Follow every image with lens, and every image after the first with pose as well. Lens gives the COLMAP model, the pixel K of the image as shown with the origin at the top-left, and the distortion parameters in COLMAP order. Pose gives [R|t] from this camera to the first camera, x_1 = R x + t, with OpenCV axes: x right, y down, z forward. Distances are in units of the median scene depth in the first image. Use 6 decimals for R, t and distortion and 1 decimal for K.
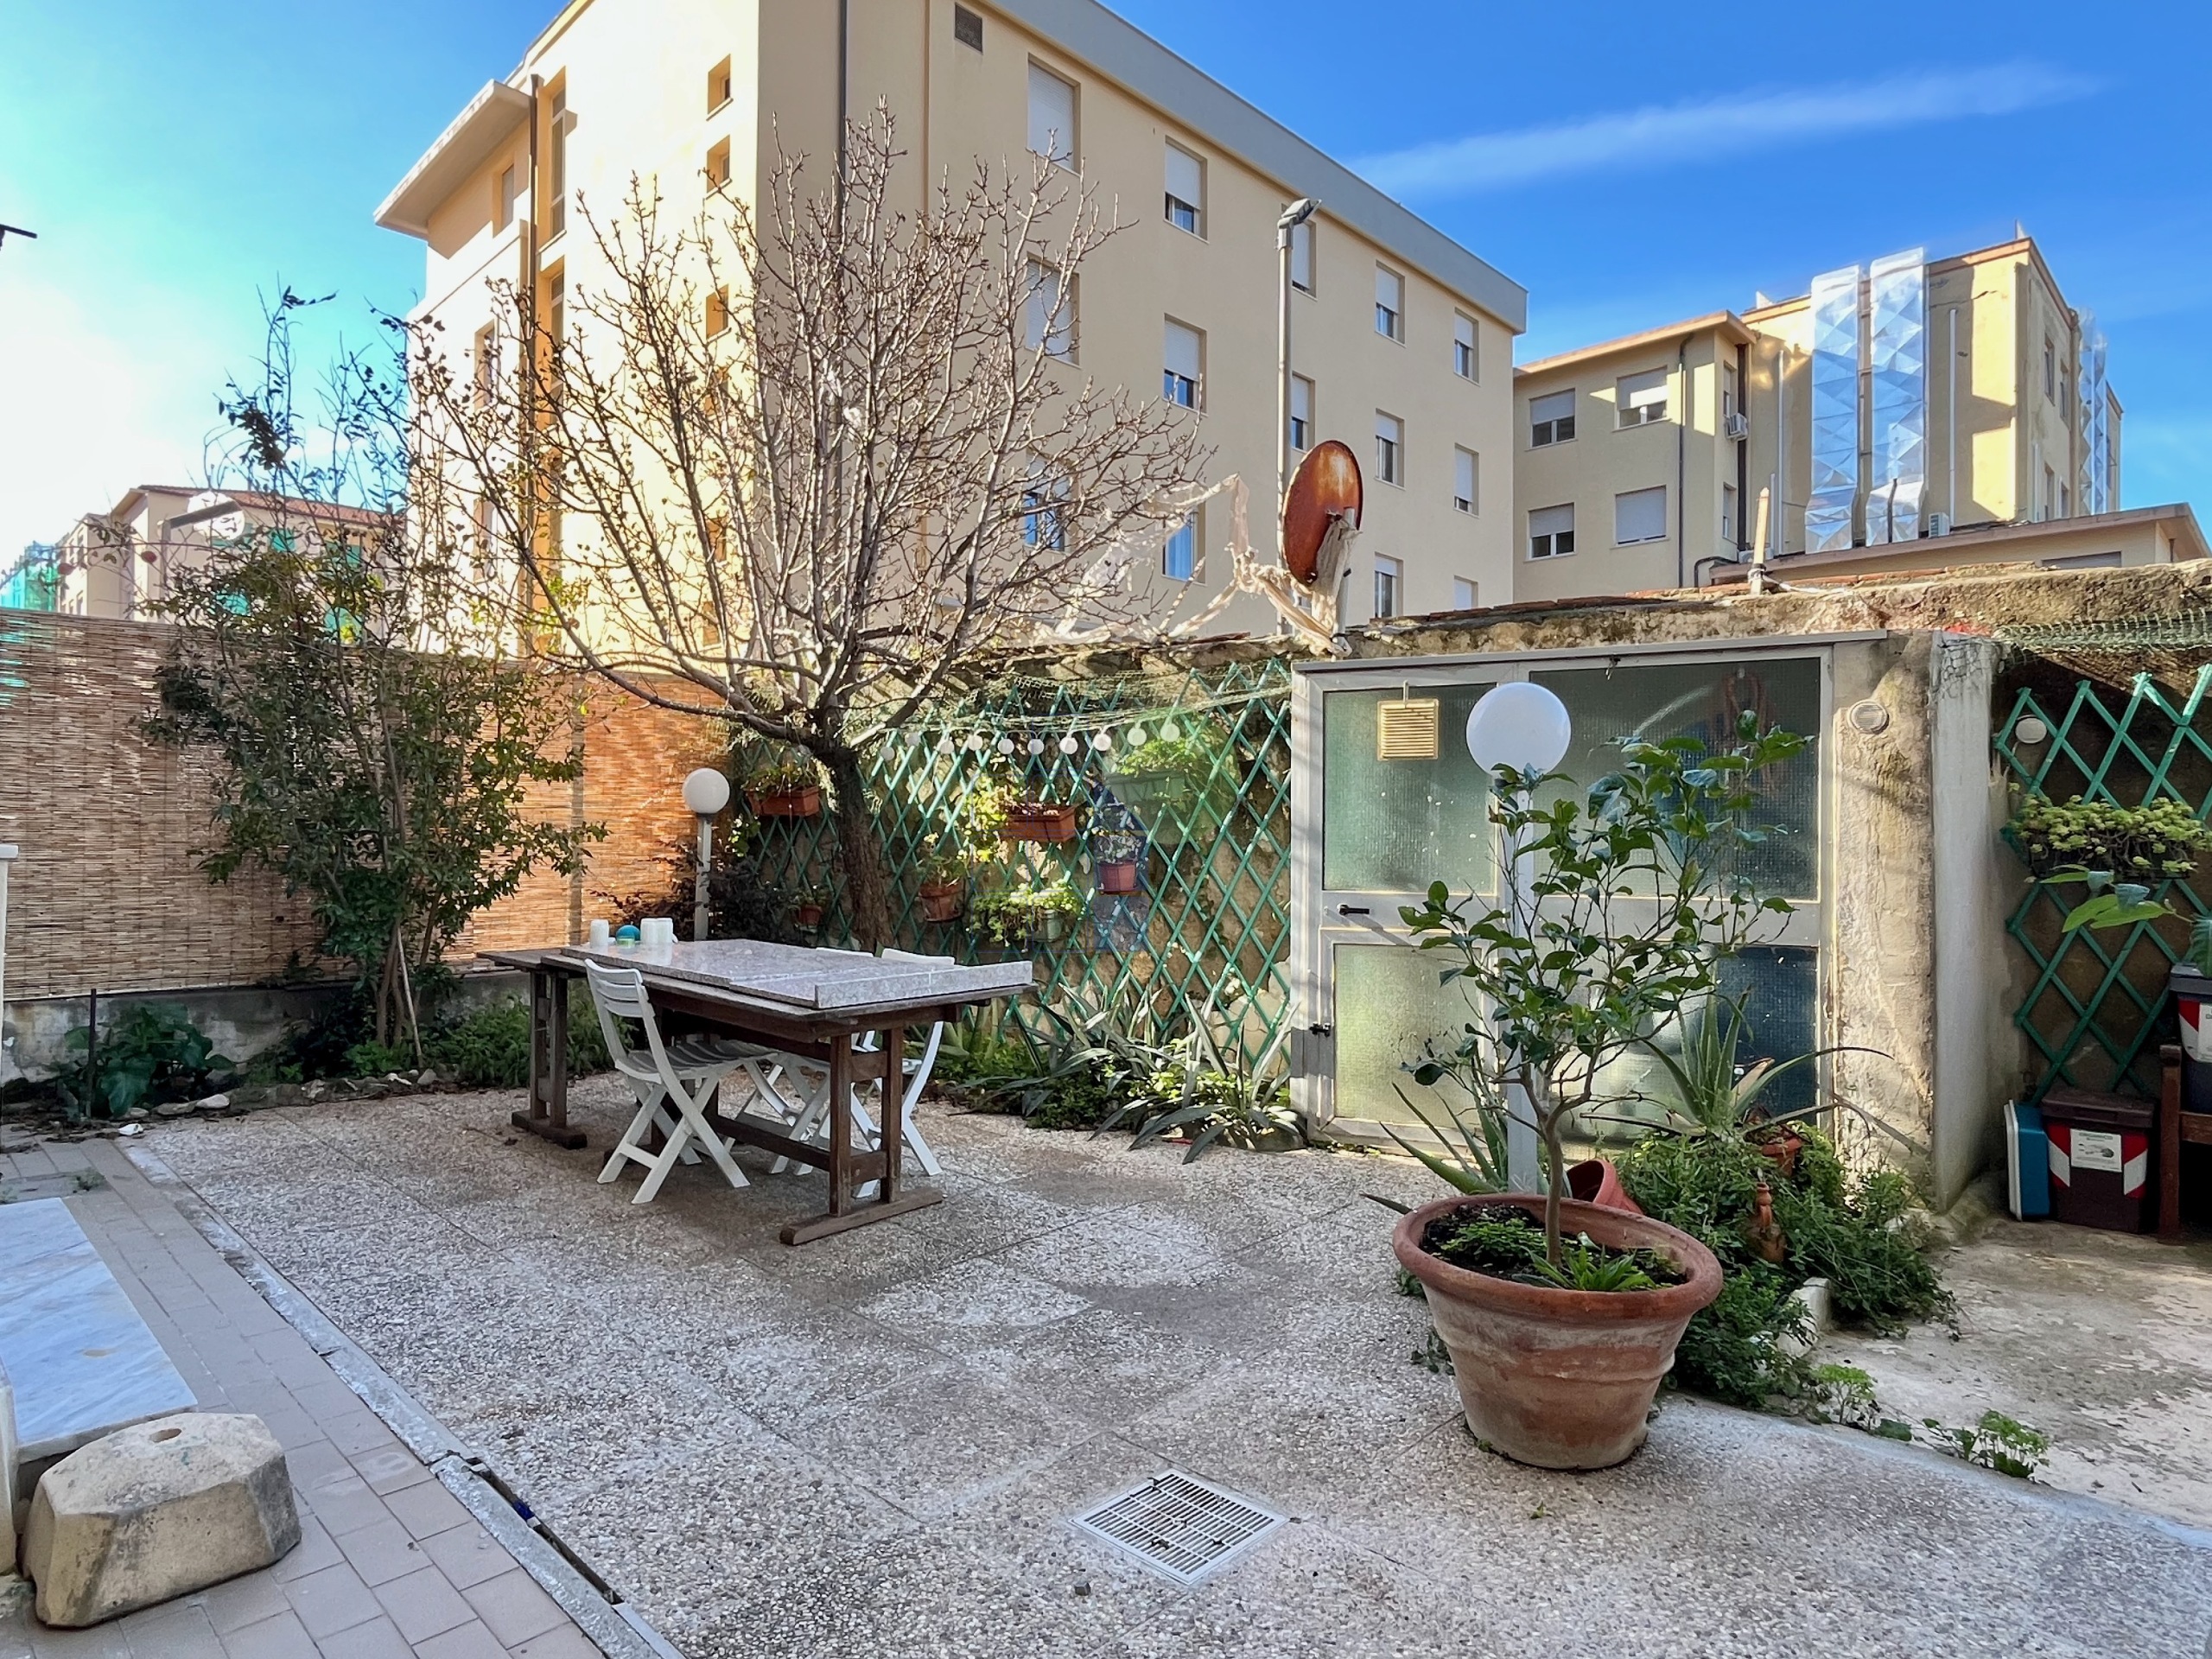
lens RADIAL K [[1271.9, 0, 1101.9], [0, 1271.9, 836.0], [0, 0, 1]] dist [-0.001721, -0.001382]
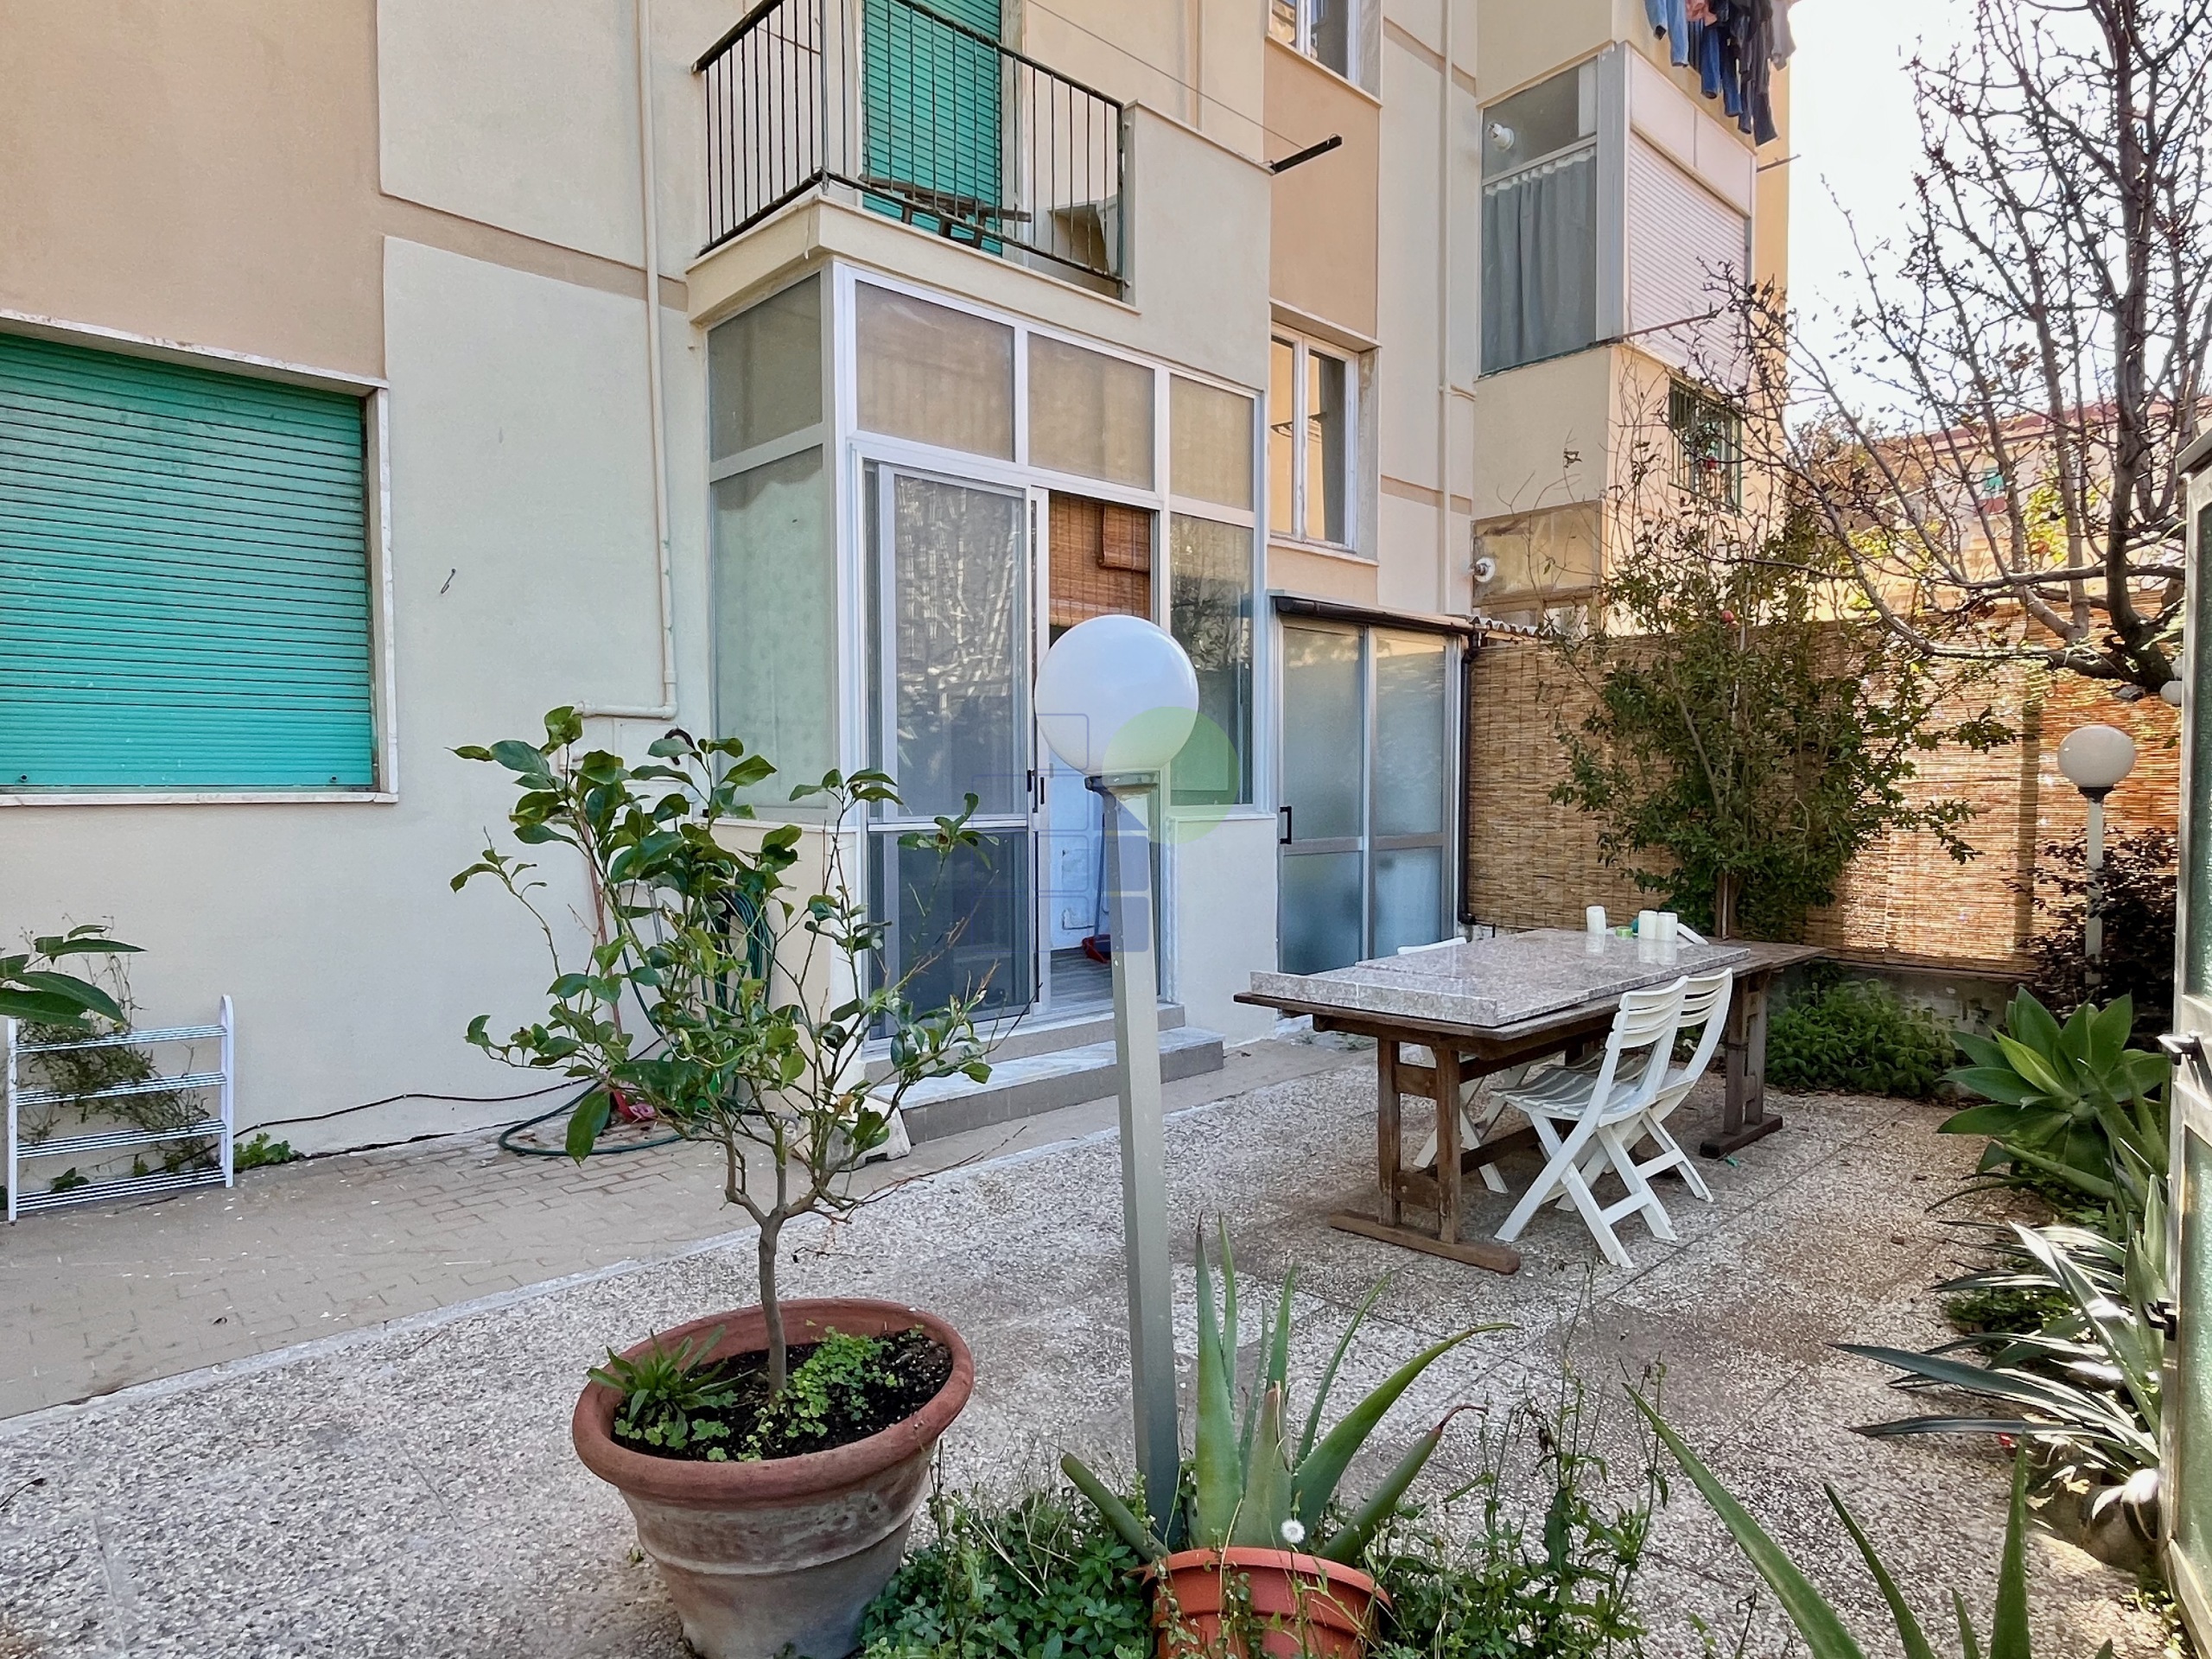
lens RADIAL K [[1271.9, 0, 1101.9], [0, 1271.9, 836.0], [0, 0, 1]] dist [-0.001721, -0.001382]
pose [[-0.040227, 0.037818, -0.998475, 0.671445], [0.000459, 0.999284, 0.037830, -0.029308], [0.999190, 0.001063, -0.040216, 0.731295]]
